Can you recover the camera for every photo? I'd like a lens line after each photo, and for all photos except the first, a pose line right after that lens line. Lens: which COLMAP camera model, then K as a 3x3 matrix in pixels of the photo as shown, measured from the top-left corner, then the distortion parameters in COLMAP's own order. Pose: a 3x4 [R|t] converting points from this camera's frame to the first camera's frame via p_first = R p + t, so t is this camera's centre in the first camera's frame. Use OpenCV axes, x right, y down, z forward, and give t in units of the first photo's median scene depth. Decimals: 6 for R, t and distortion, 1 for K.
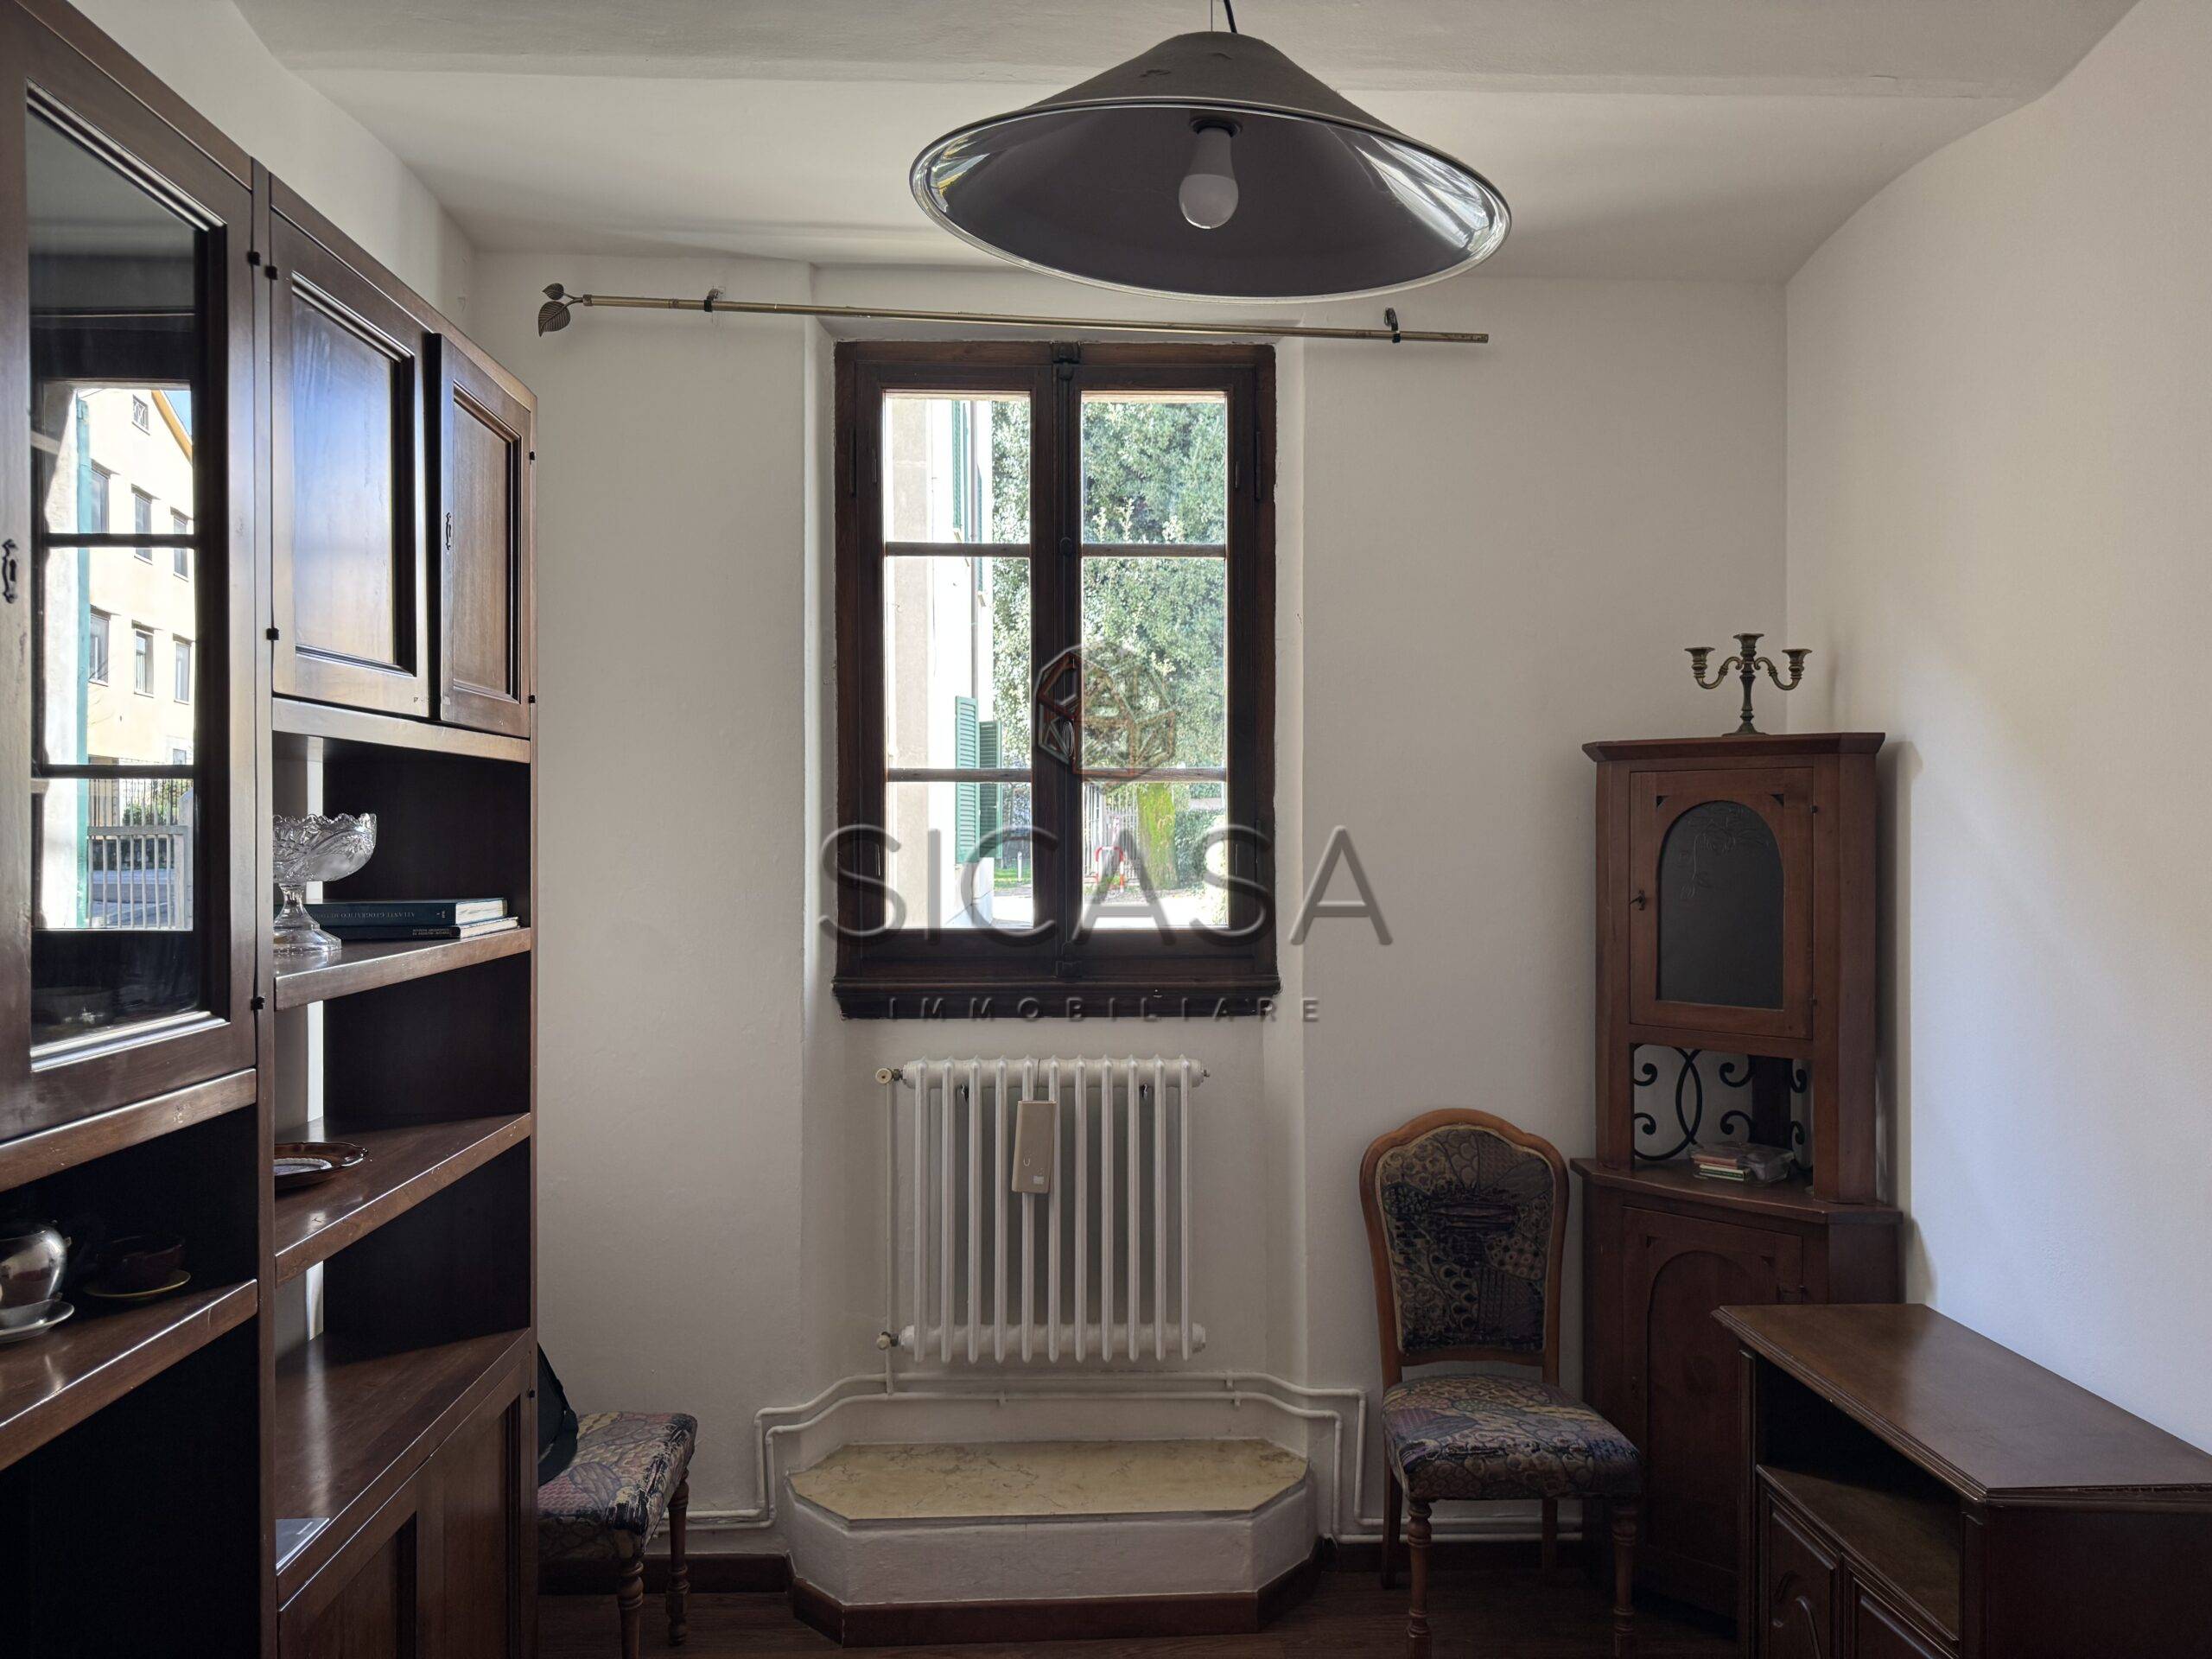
lens RADIAL K [[1567.8, 0, 1105.2], [0, 1567.8, 831.7], [0, 0, 1]] dist [0.105328, -0.144390]
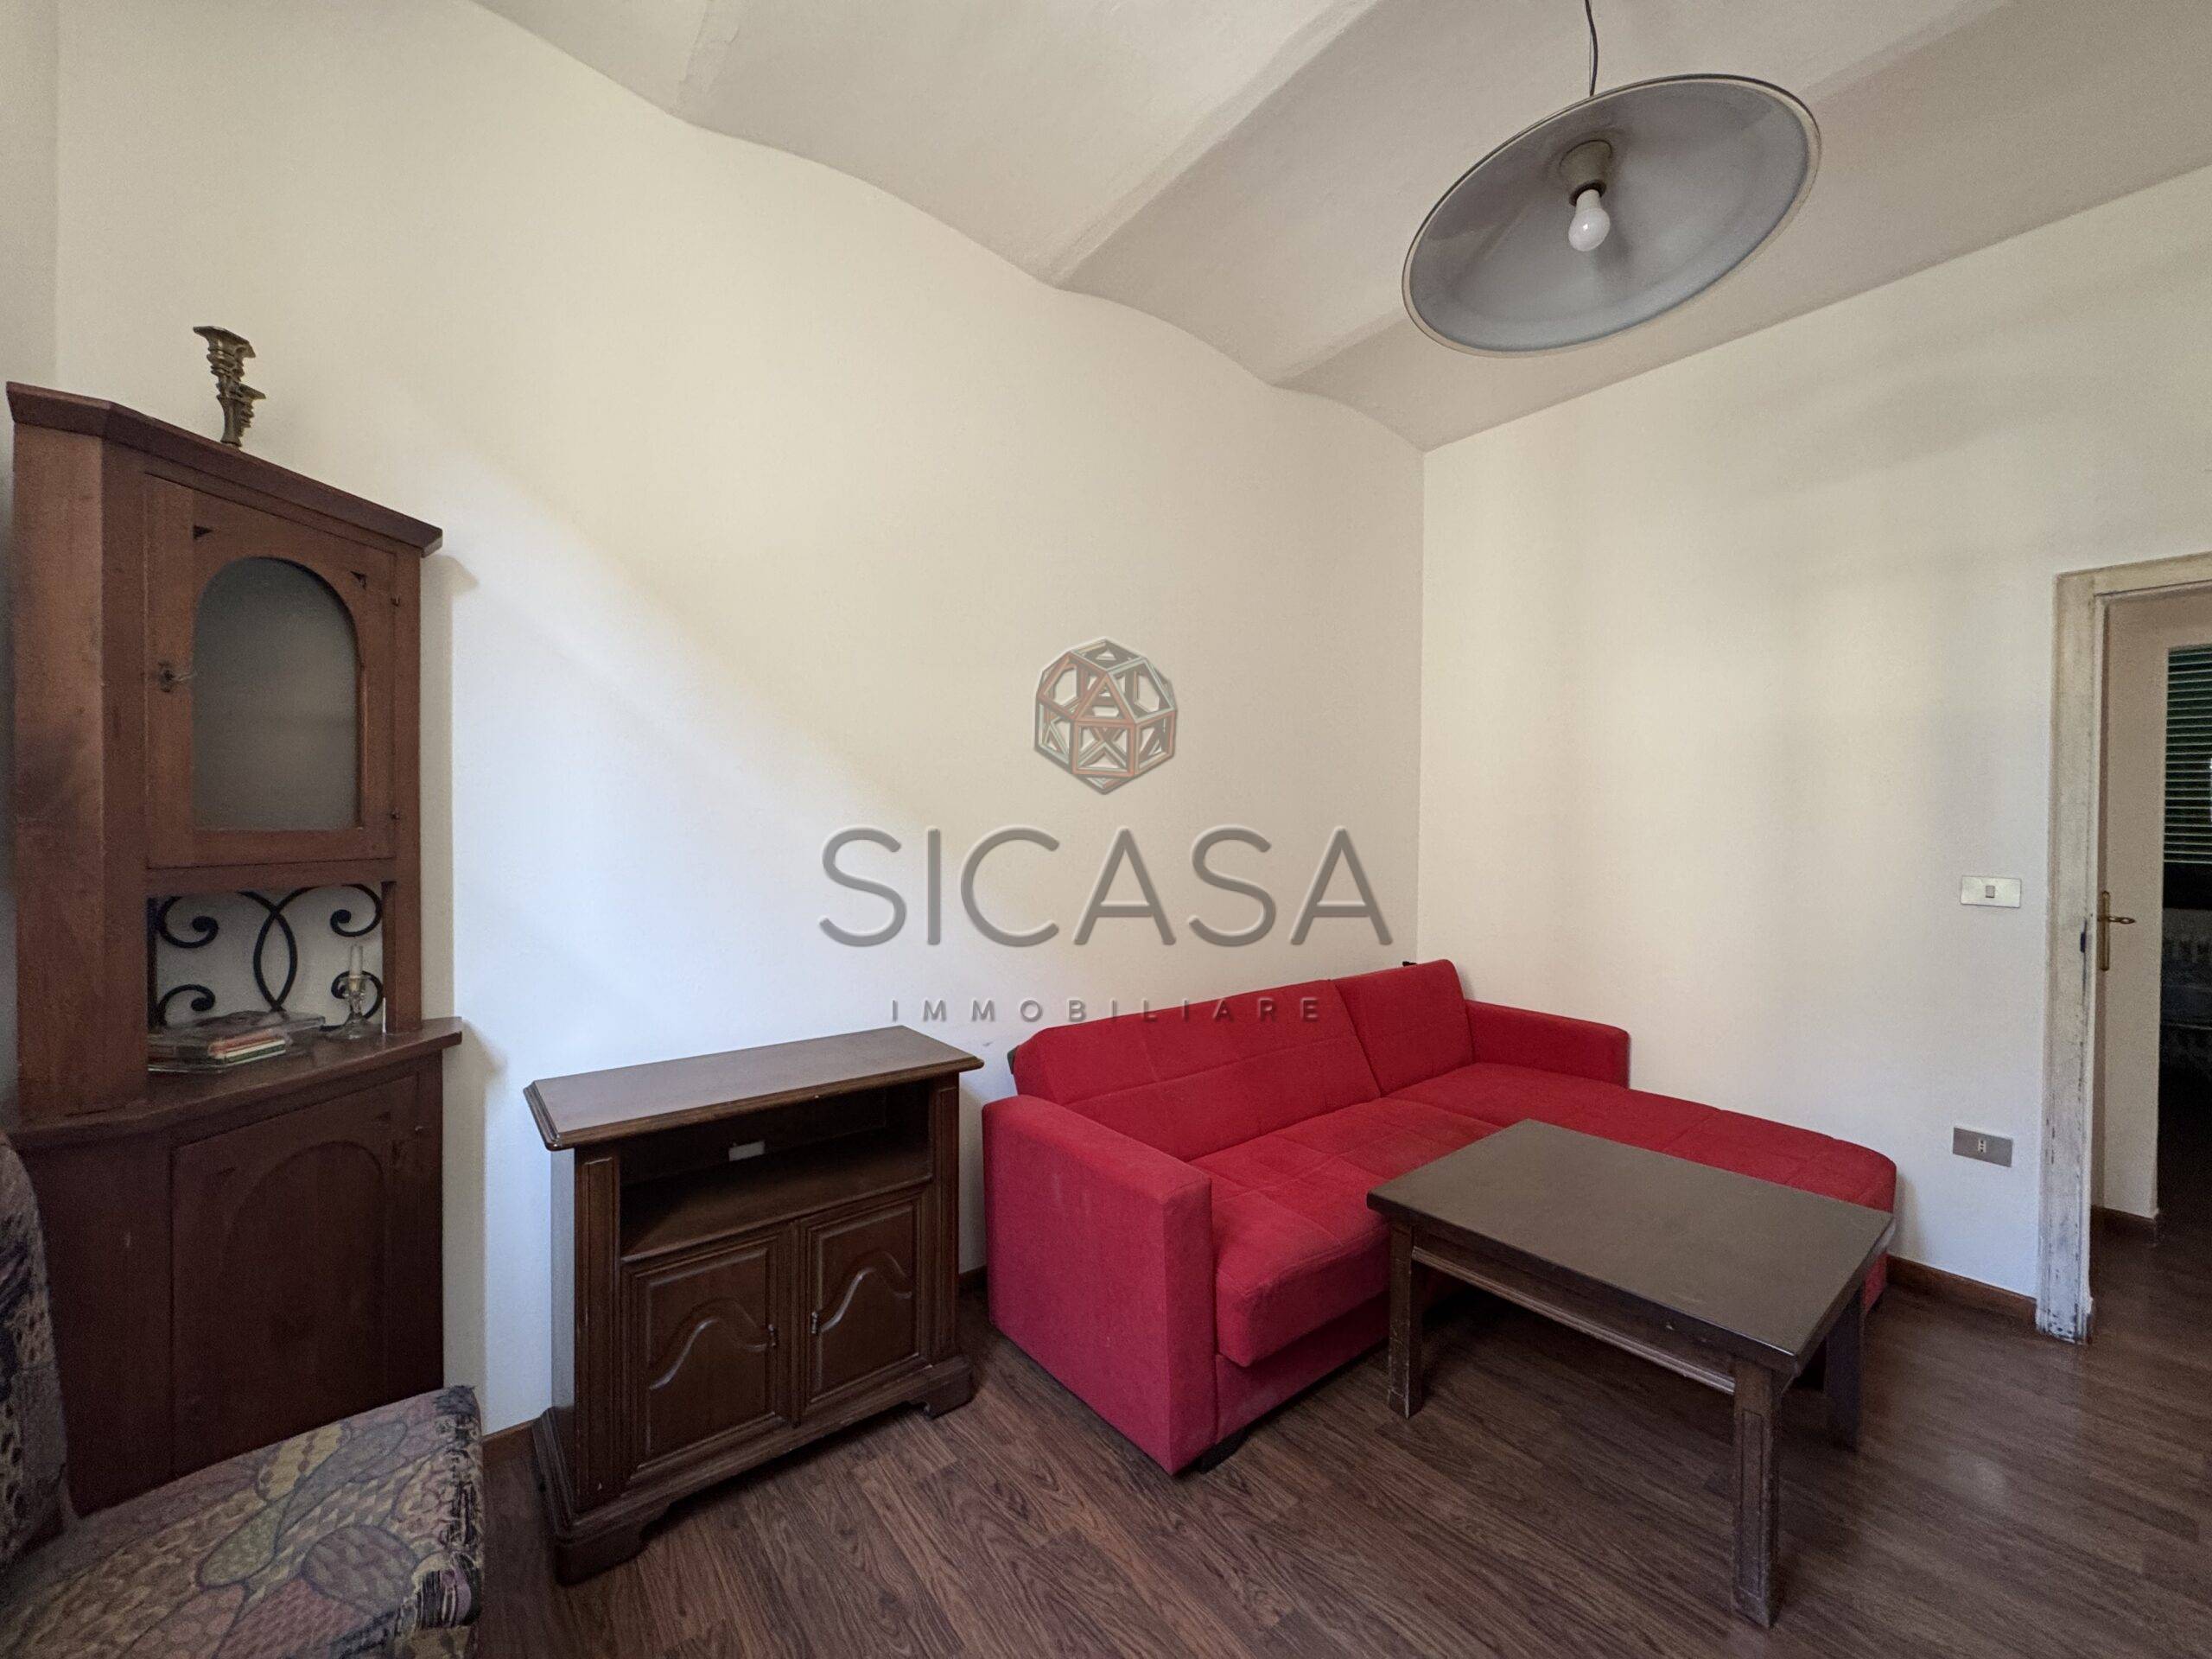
lens RADIAL K [[882.3, 0, 1106.0], [0, 882.3, 829.5], [0, 0, 1]] dist [-0.000496, 0.000595]
pose [[-0.581264, -0.013188, 0.813608, -0.180523], [-0.007914, 0.999913, 0.010553, 0.098575], [-0.813677, -0.000304, -0.581317, 0.893404]]
